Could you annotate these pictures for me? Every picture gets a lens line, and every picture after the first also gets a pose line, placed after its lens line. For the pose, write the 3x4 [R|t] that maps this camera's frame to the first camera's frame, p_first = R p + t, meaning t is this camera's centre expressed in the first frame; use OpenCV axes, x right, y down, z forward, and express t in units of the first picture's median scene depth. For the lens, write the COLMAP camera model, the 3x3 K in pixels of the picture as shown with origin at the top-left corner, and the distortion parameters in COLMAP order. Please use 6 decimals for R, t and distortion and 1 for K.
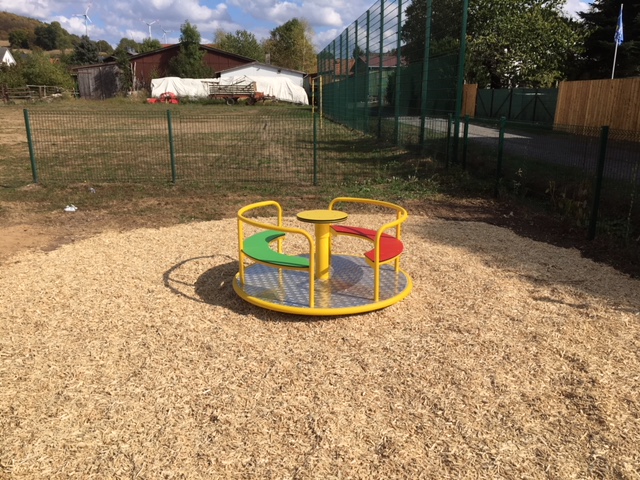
lens RADIAL K [[537.8, 0, 315.3], [0, 537.8, 243.7], [0, 0, 1]] dist [0.010802, -0.022491]
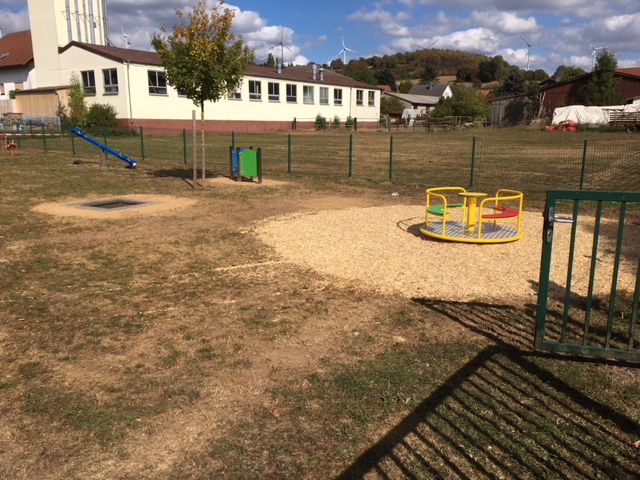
lens RADIAL K [[537.8, 0, 314.8], [0, 537.8, 242.8], [0, 0, 1]] dist [0.010802, -0.022491]
pose [[0.736023, 0.137594, -0.662825, 0.081074], [-0.169984, 0.985320, 0.015784, 0.016491], [0.655267, 0.101053, 0.748608, -0.065771]]
